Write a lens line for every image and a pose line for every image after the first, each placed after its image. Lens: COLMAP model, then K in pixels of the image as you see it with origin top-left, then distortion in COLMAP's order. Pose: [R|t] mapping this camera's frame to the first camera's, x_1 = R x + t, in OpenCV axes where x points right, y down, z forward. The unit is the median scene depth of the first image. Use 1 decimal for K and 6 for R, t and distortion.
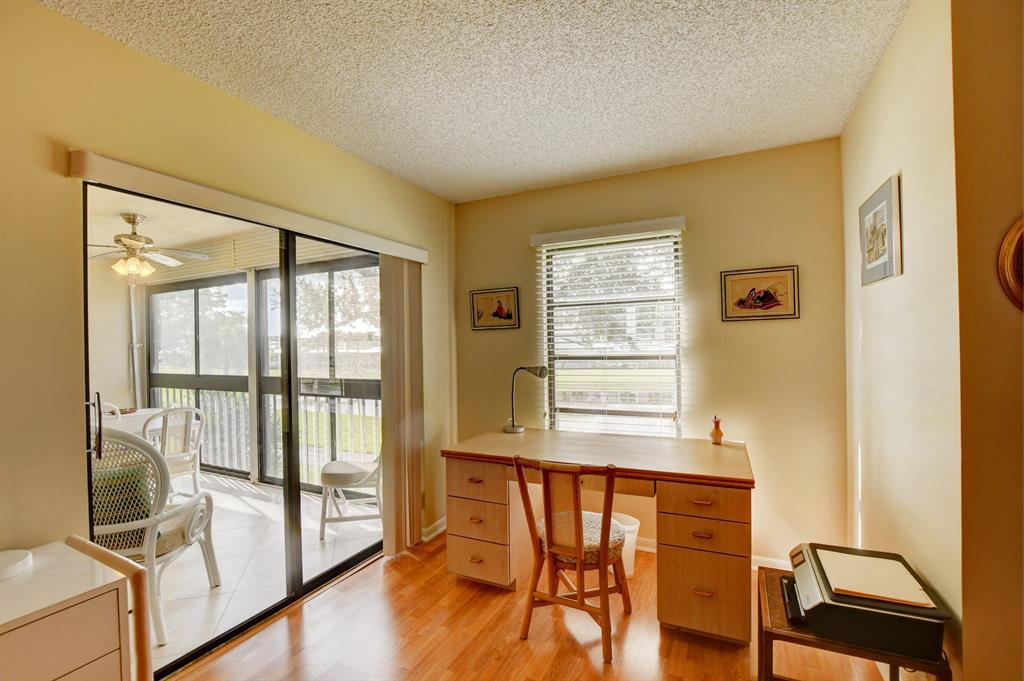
lens RADIAL K [[453.1, 0, 518.5], [0, 453.1, 333.3], [0, 0, 1]] dist [-0.029995, 0.004775]
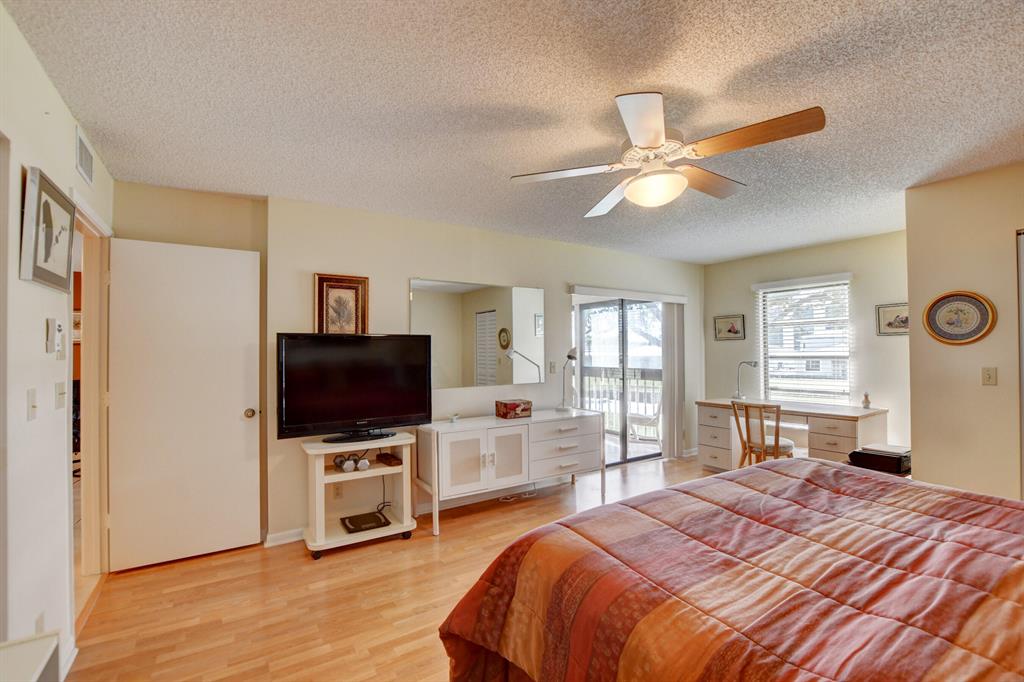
lens RADIAL K [[453.1, 0, 507.9], [0, 453.1, 349.7], [0, 0, 1]] dist [-0.029995, 0.004775]
pose [[0.847190, 0.009981, -0.531196, 0.171193], [0.003665, 0.999690, 0.024629, -0.020004], [0.531277, -0.022813, 0.846891, -1.047848]]
